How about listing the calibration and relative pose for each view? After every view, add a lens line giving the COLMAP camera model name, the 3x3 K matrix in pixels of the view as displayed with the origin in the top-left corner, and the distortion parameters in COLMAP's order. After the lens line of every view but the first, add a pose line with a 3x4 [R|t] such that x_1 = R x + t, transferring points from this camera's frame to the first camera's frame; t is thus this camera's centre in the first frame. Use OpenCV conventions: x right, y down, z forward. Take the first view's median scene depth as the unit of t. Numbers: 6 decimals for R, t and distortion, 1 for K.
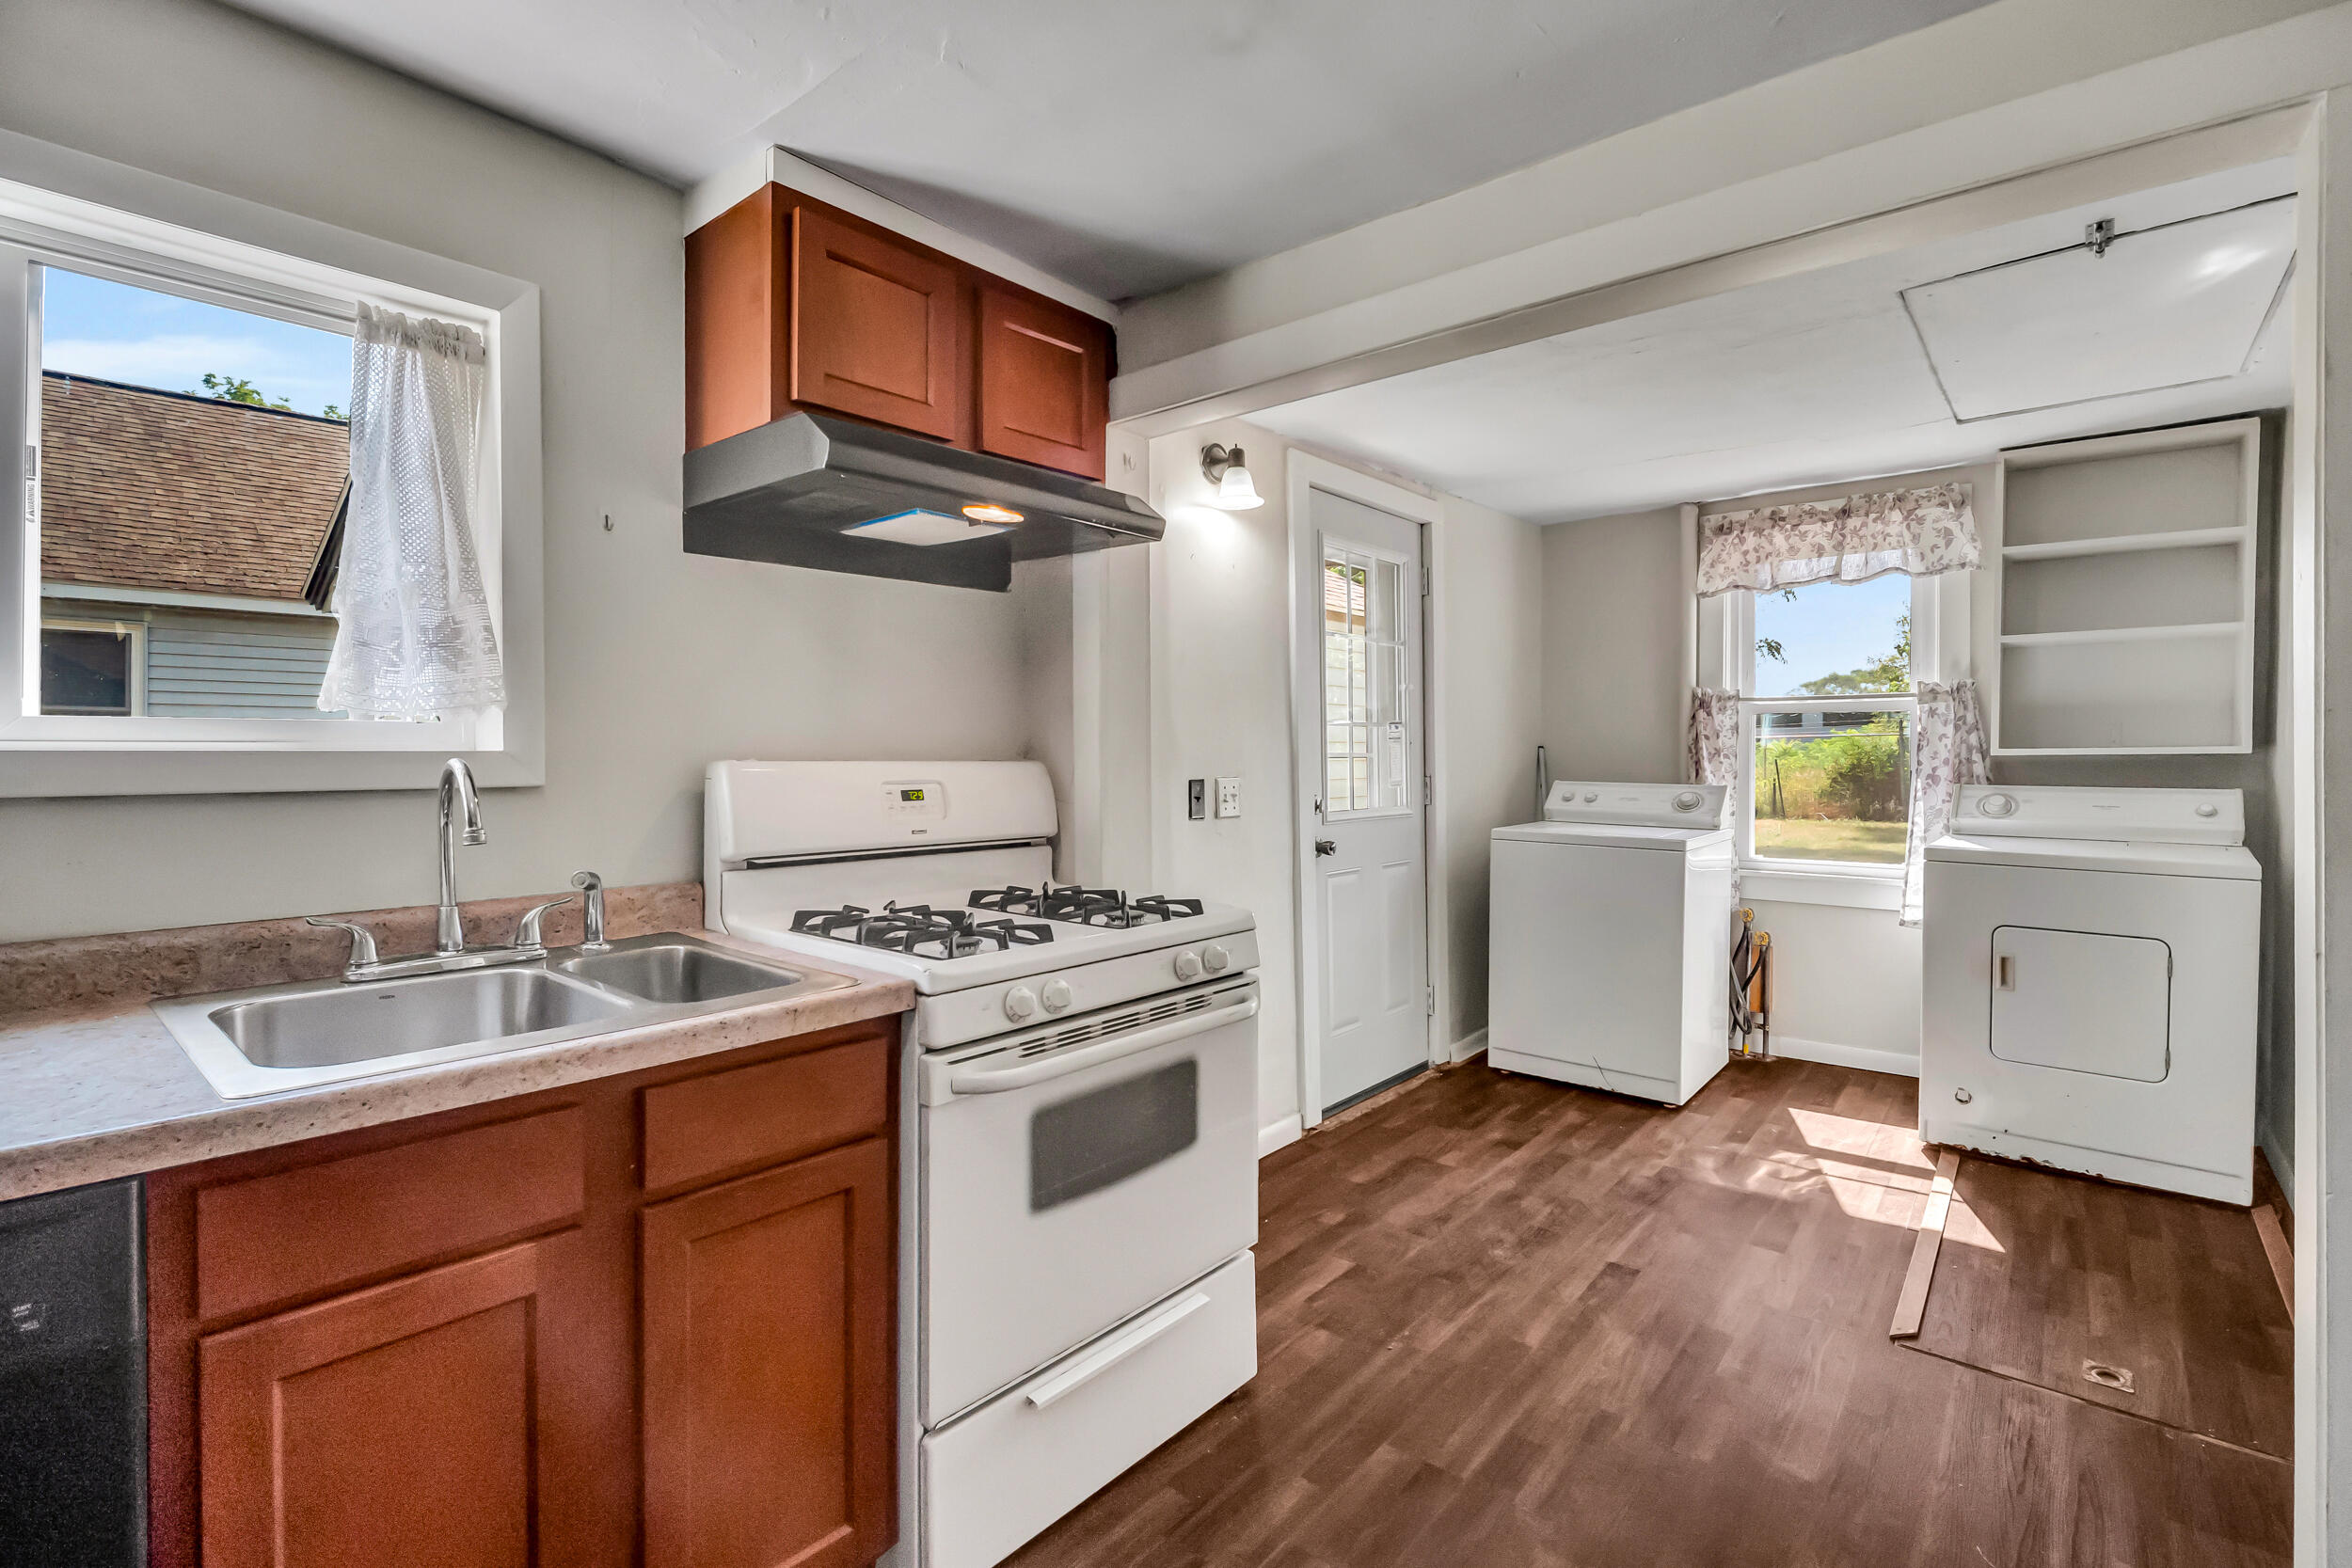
lens RADIAL K [[1111.7, 0, 1212.6], [0, 1111.7, 747.3], [0, 0, 1]] dist [-0.015753, 0.000083]
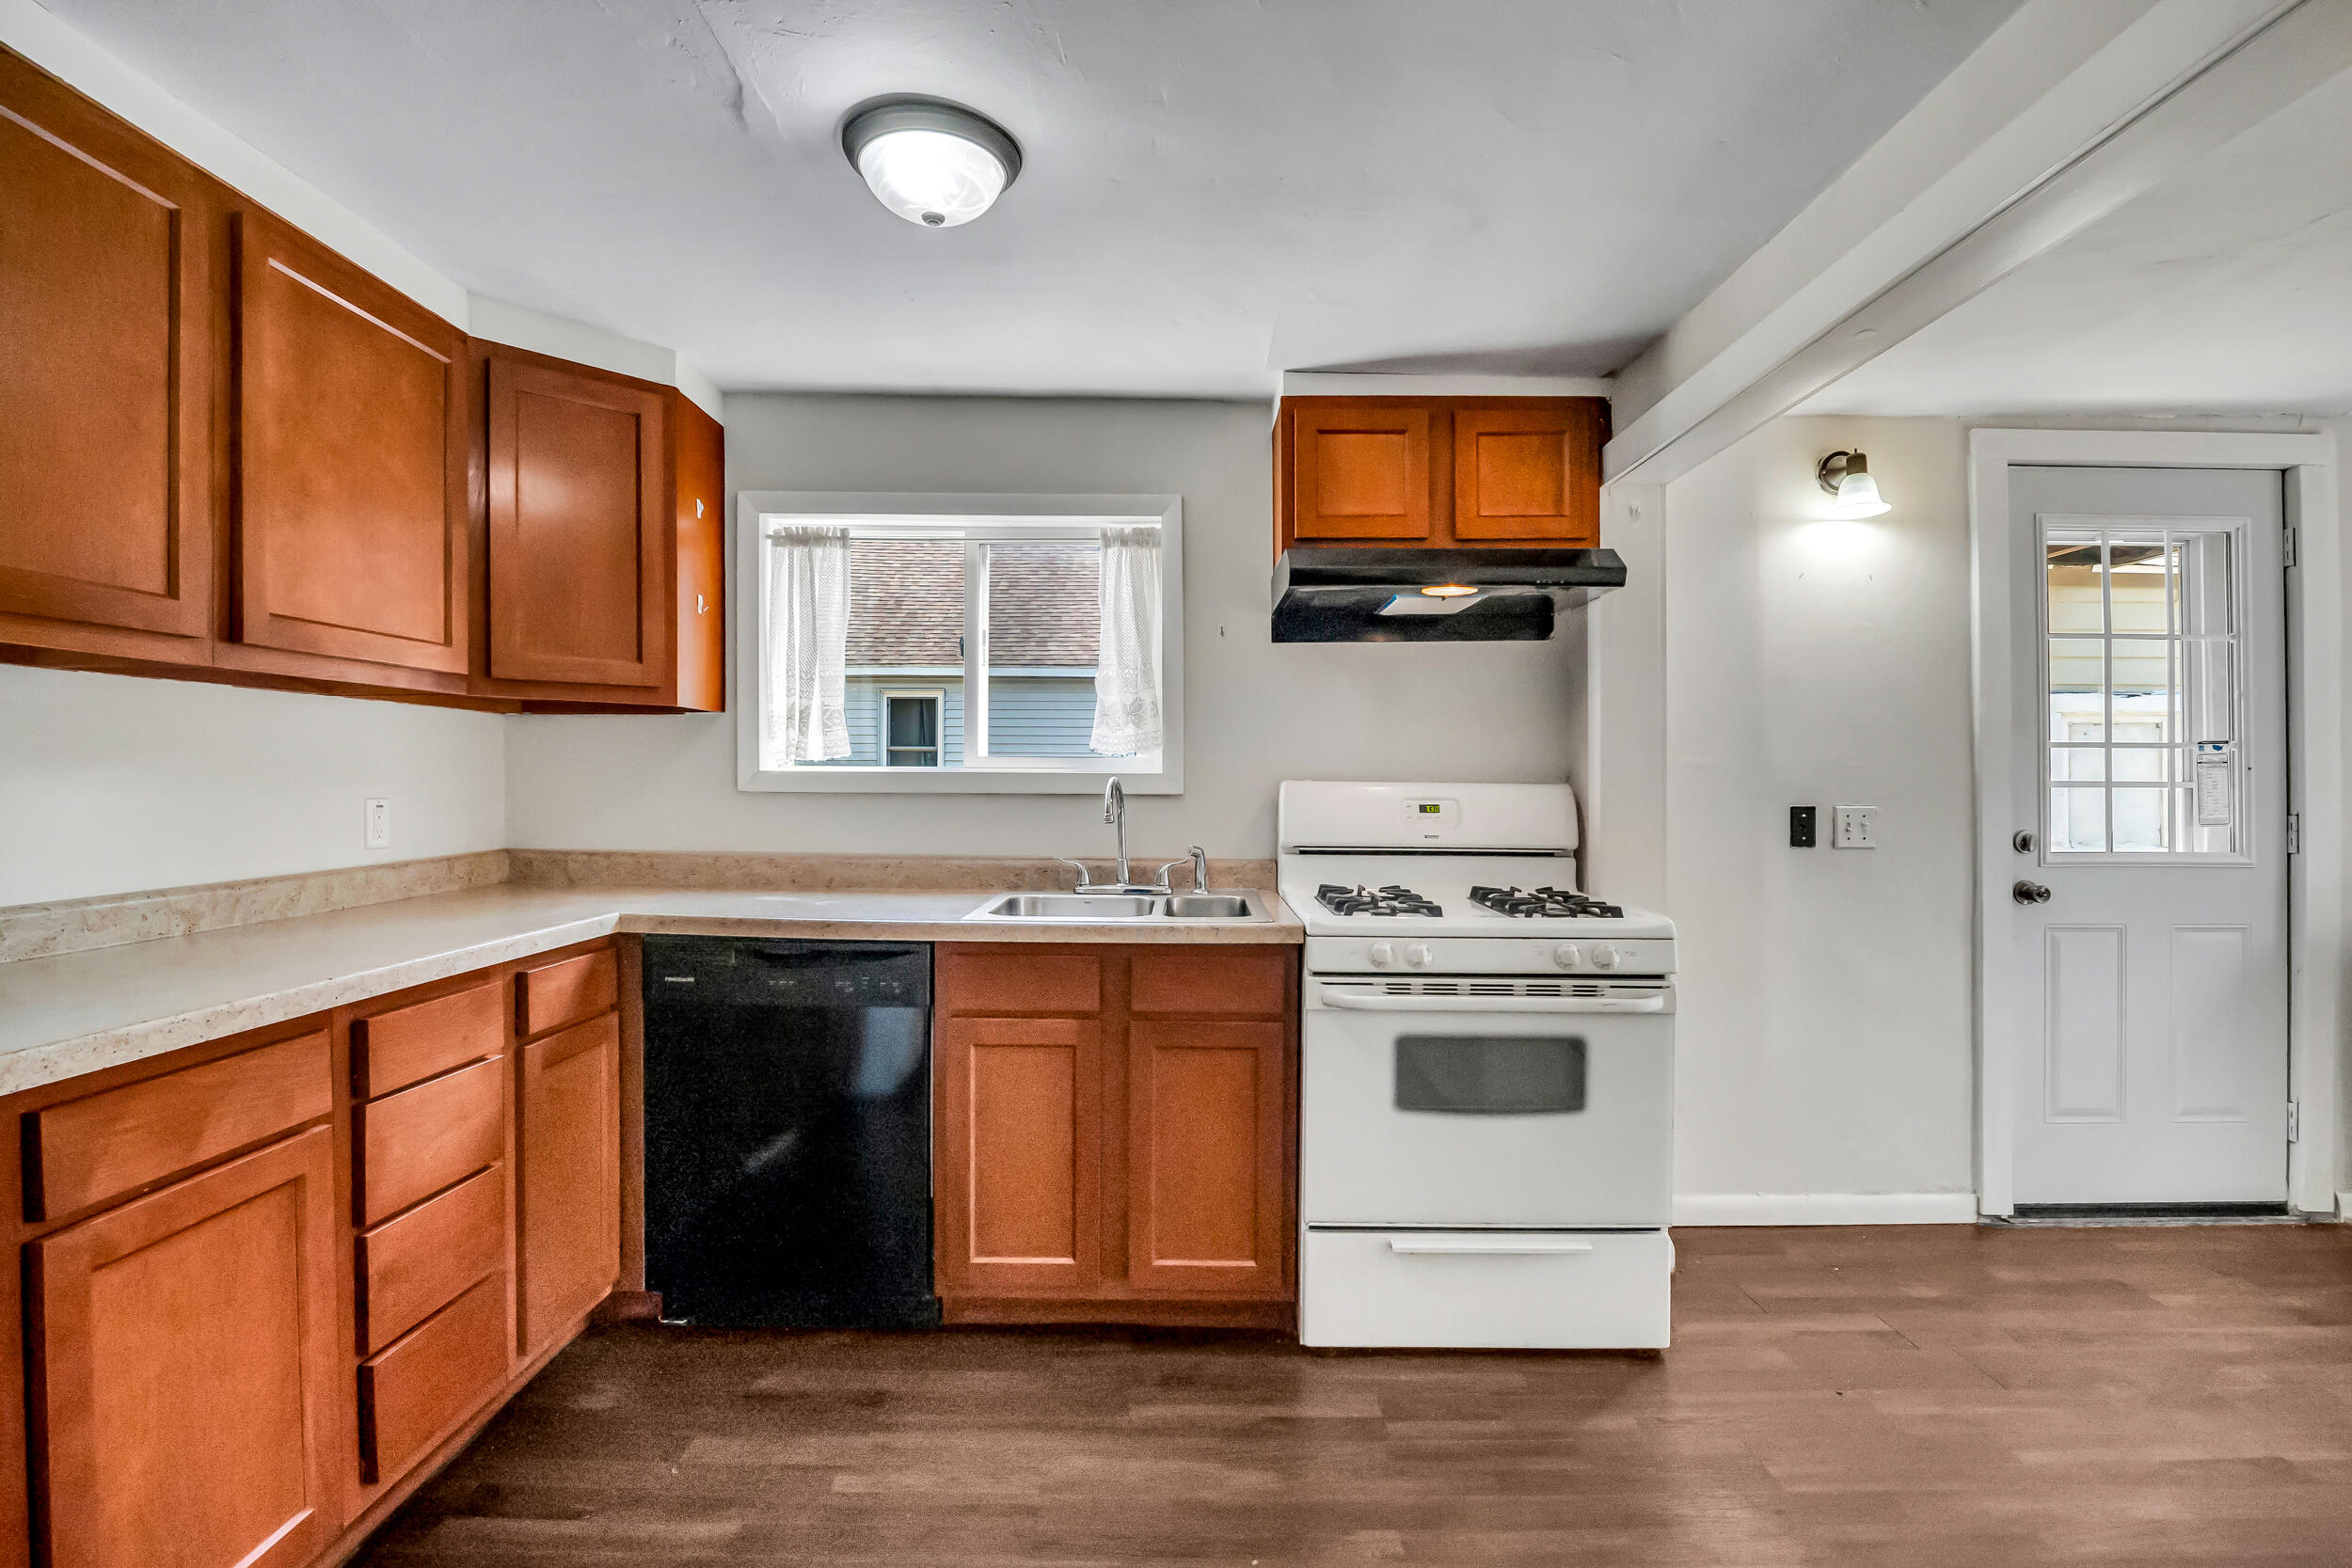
lens RADIAL K [[1099.1, 0, 1119.0], [0, 1099.1, 790.9], [0, 0, 1]] dist [-0.004319, -0.009994]
pose [[0.614083, 0.010454, -0.789172, 0.582298], [-0.002512, 0.999933, 0.011291, 0.009735], [0.789237, -0.004951, 0.614068, -0.087203]]
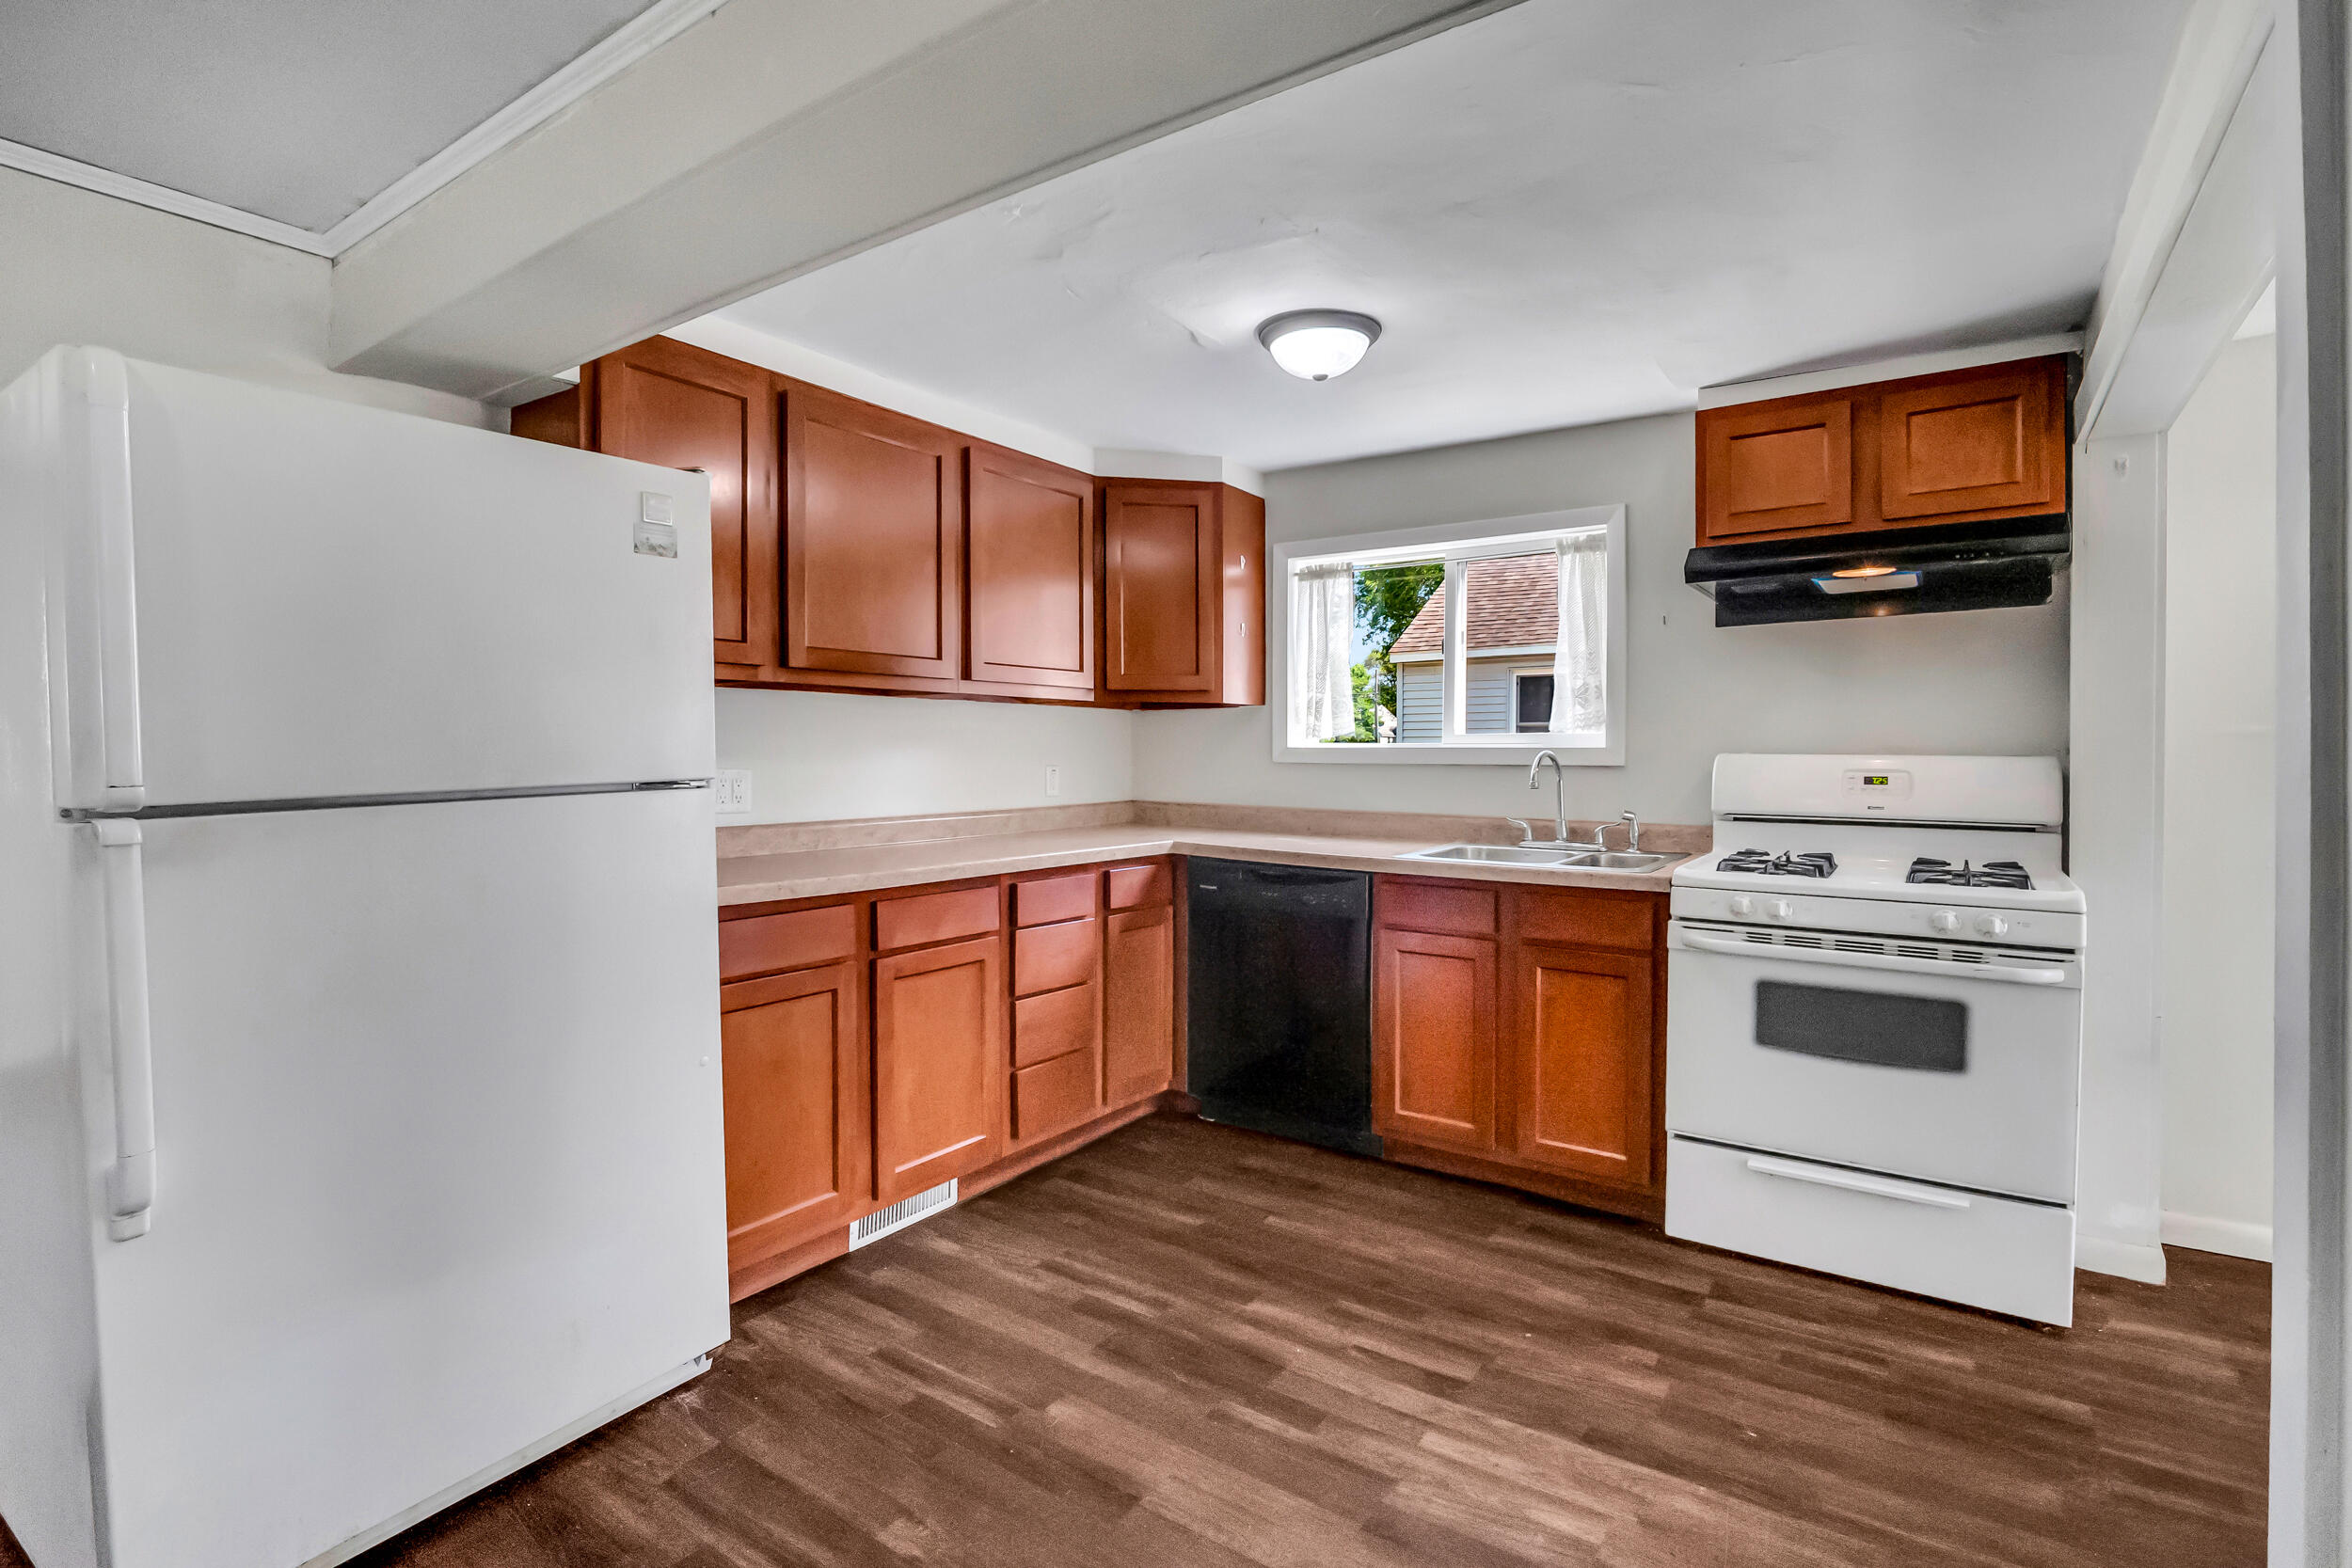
lens RADIAL K [[1067.0, 0, 1147.5], [0, 1067.0, 763.5], [0, 0, 1]] dist [-0.000149, -0.000038]
pose [[0.075981, 0.010045, -0.997059, 1.049417], [-0.000429, 0.999949, 0.010042, 0.011206], [0.997109, -0.000335, 0.075982, 0.032688]]
